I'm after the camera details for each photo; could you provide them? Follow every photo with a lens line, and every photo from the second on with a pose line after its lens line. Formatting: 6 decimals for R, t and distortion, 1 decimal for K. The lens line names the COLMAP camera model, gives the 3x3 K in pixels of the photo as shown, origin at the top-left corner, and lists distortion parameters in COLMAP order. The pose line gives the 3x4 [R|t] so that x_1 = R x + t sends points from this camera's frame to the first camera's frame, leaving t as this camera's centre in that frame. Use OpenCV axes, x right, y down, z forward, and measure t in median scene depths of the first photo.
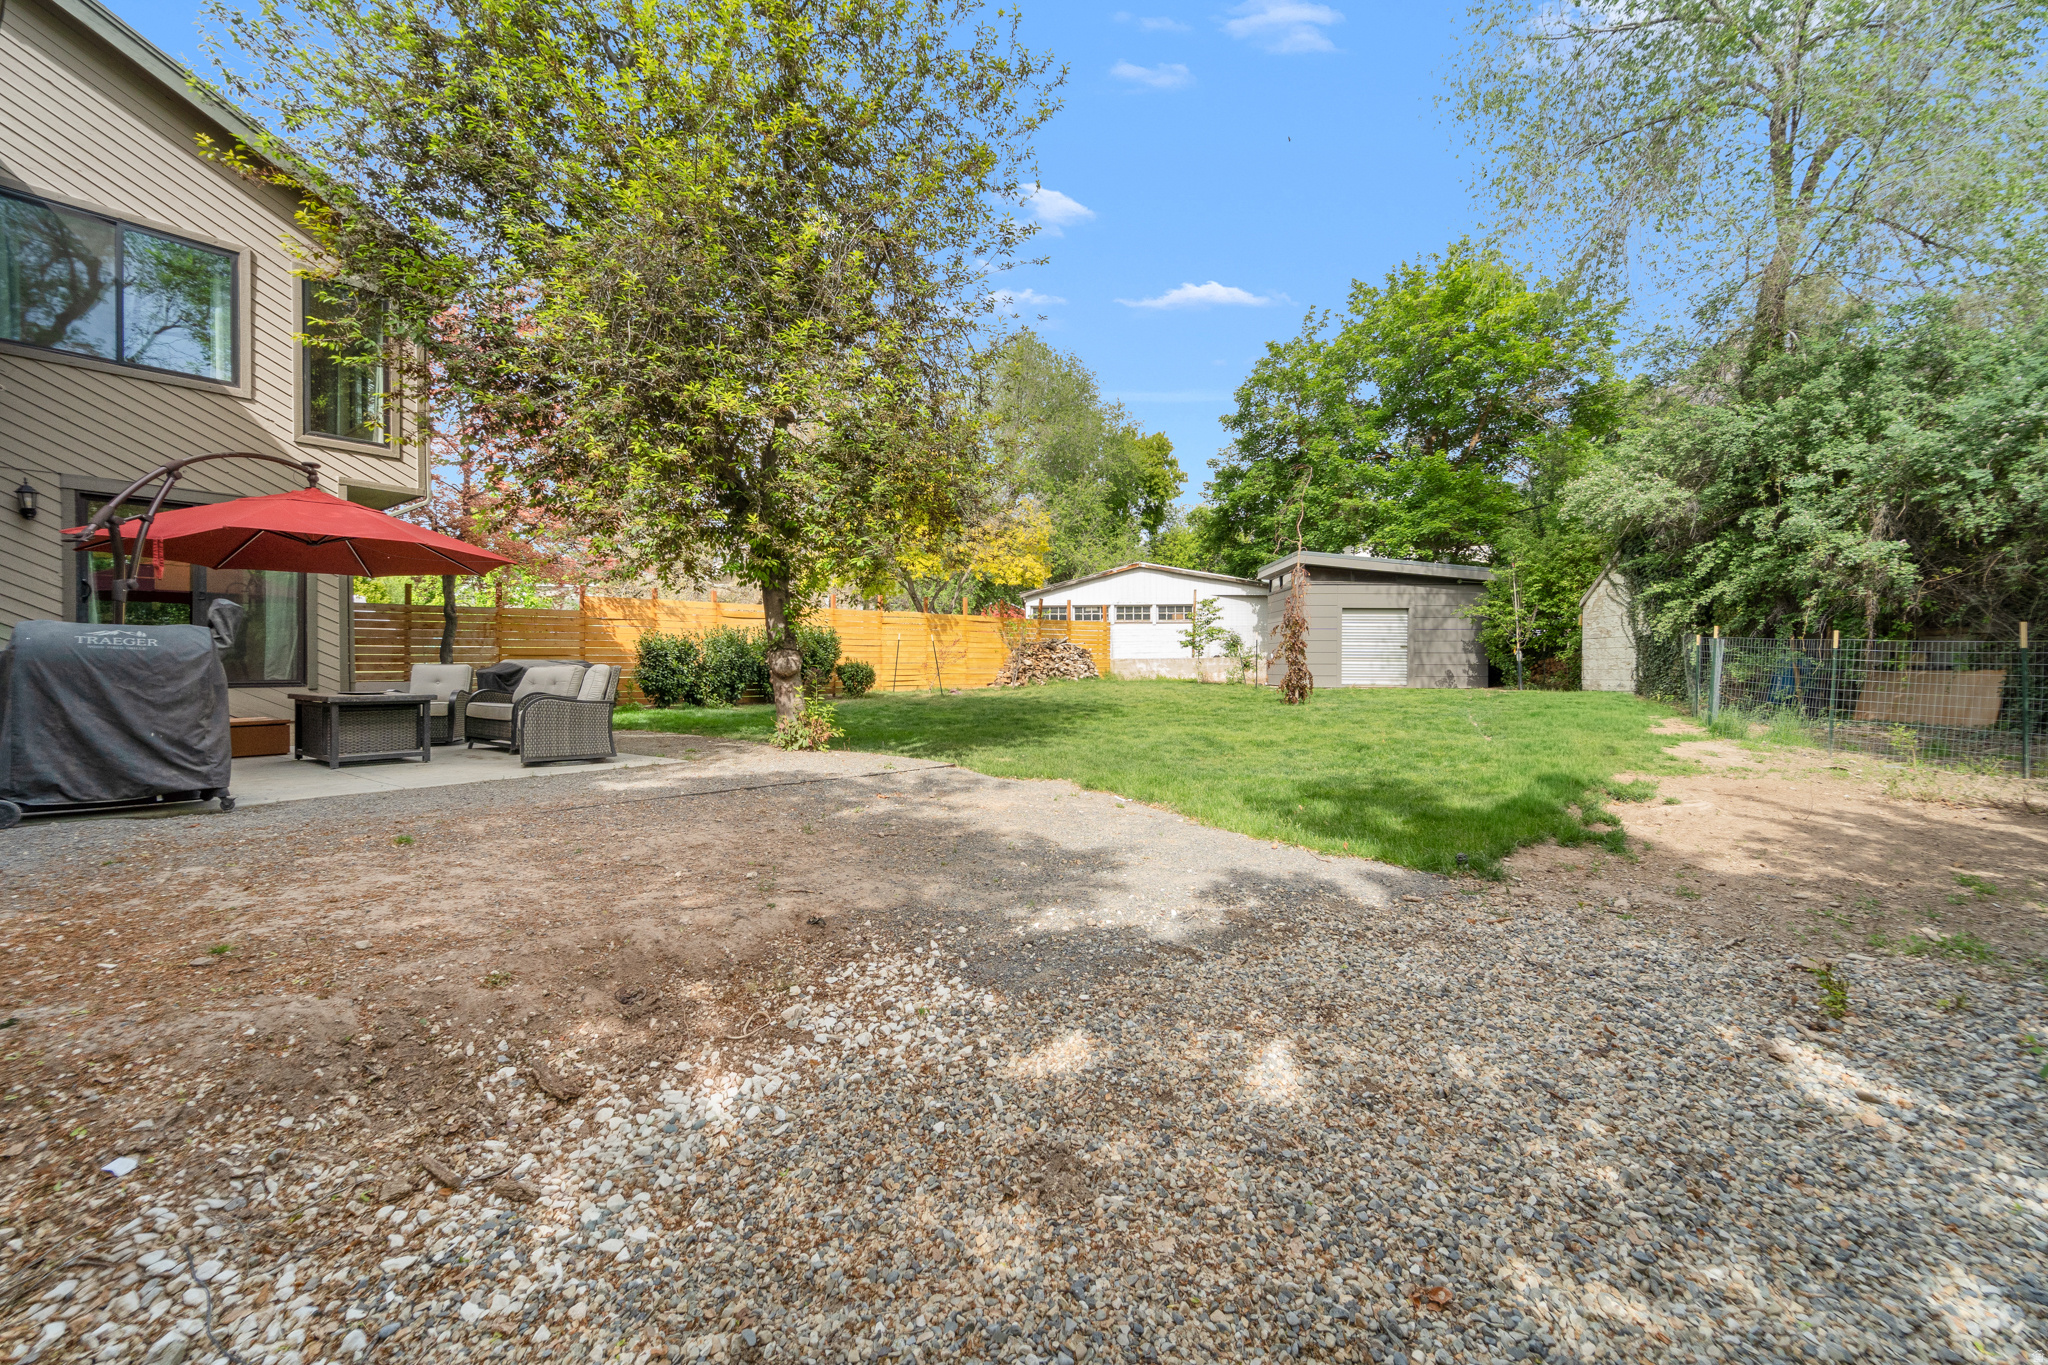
lens RADIAL K [[860.7, 0, 1026.0], [0, 860.7, 671.2], [0, 0, 1]] dist [0.000488, 0.000203]
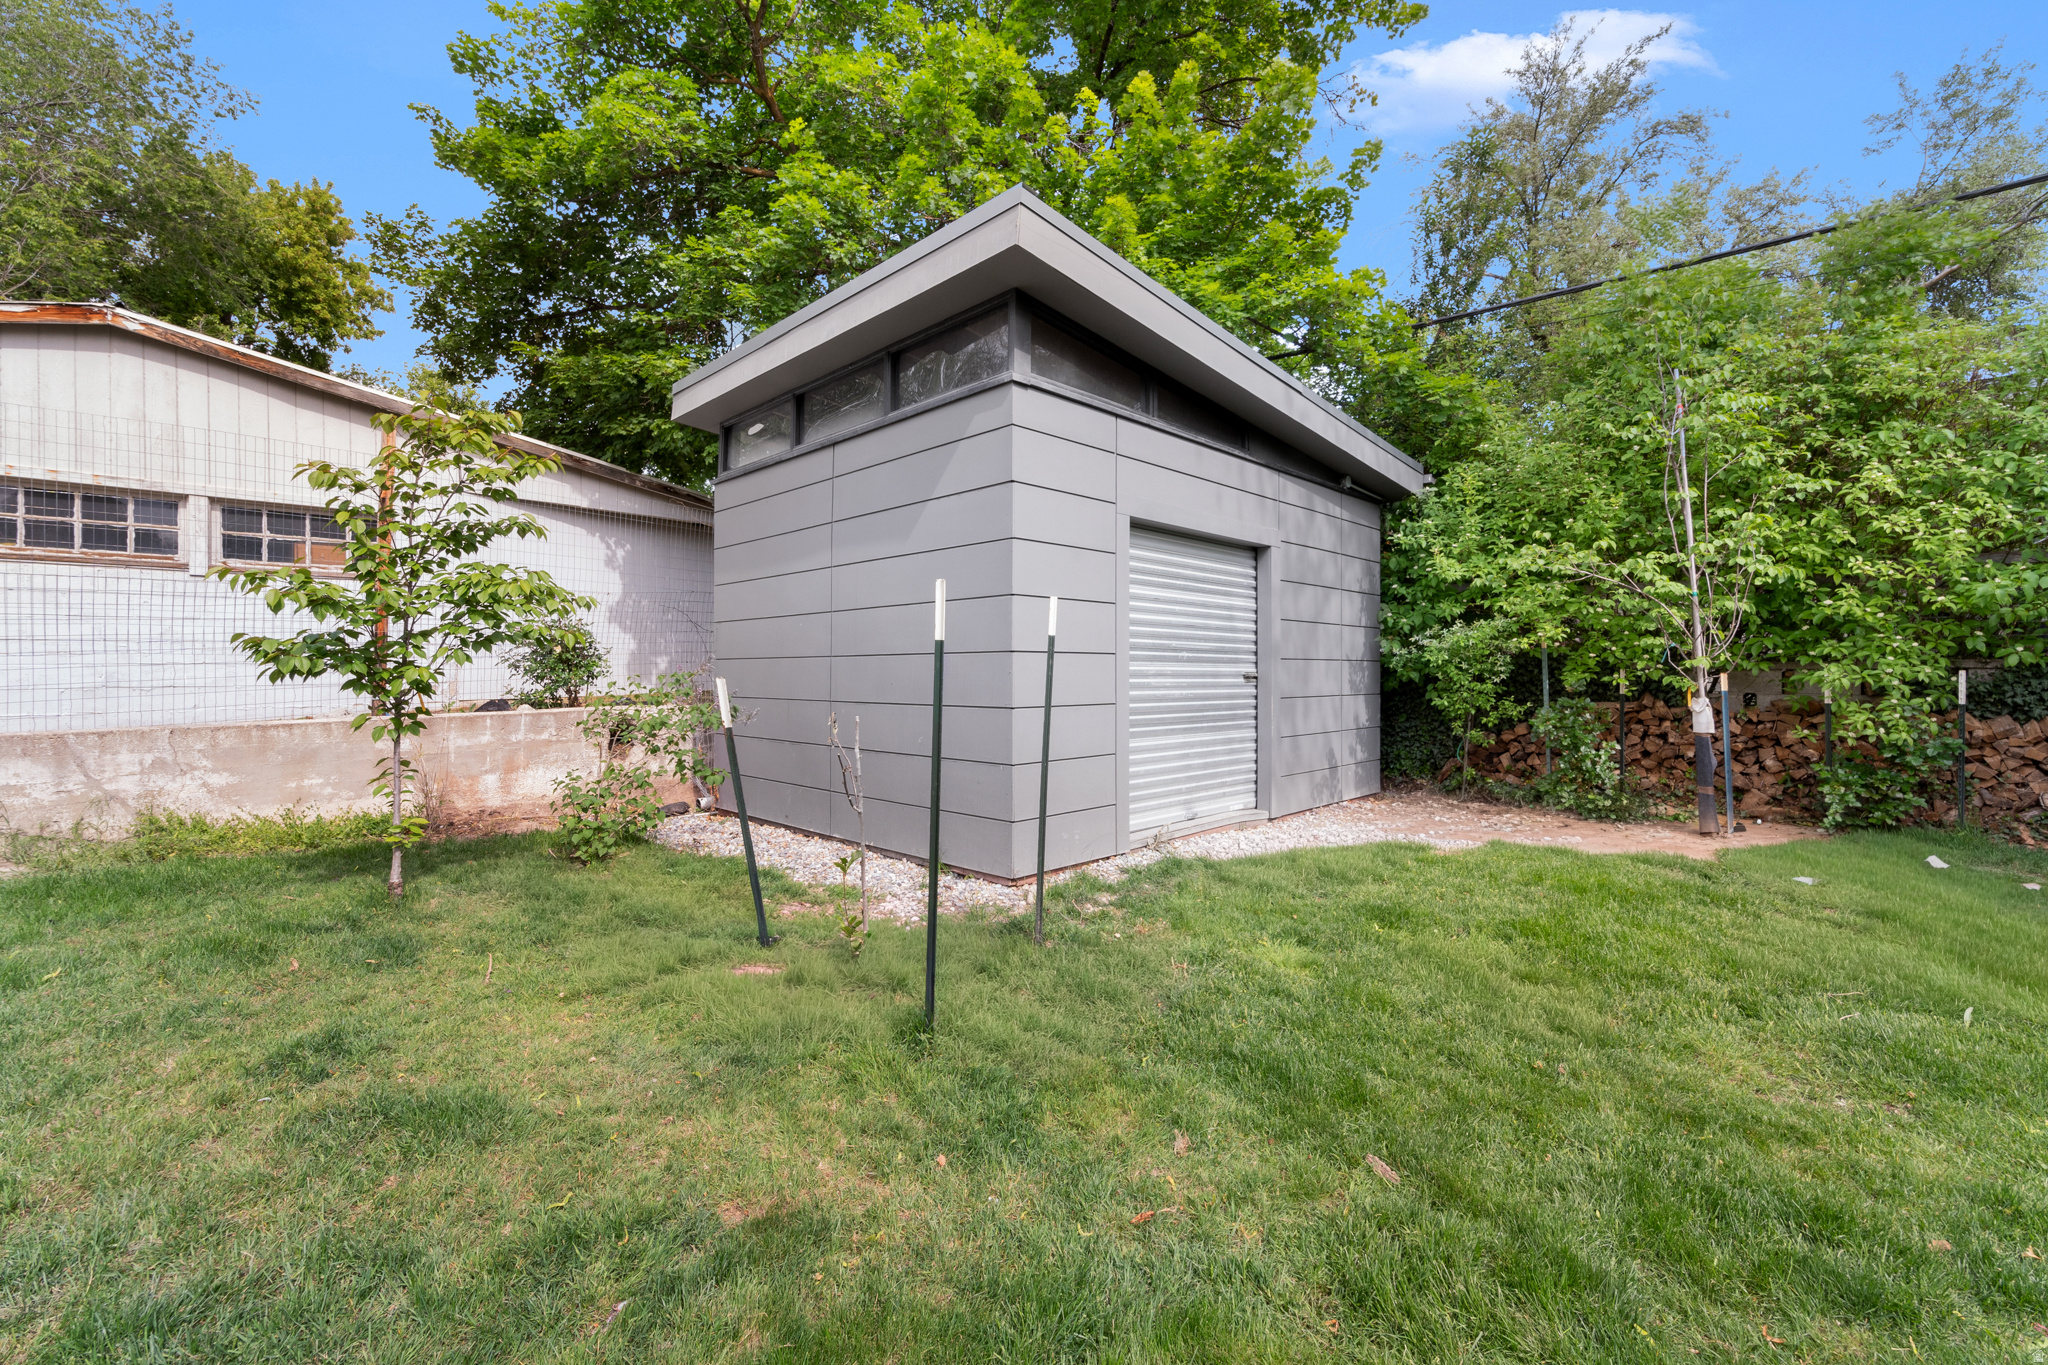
lens RADIAL K [[860.7, 0, 1026.0], [0, 860.7, 671.2], [0, 0, 1]] dist [0.000488, 0.000203]
pose [[0.690478, 0.008258, 0.723306, 0.134785], [0.002621, 0.999900, -0.013918, -0.022261], [-0.723349, 0.011506, 0.690387, 0.655047]]
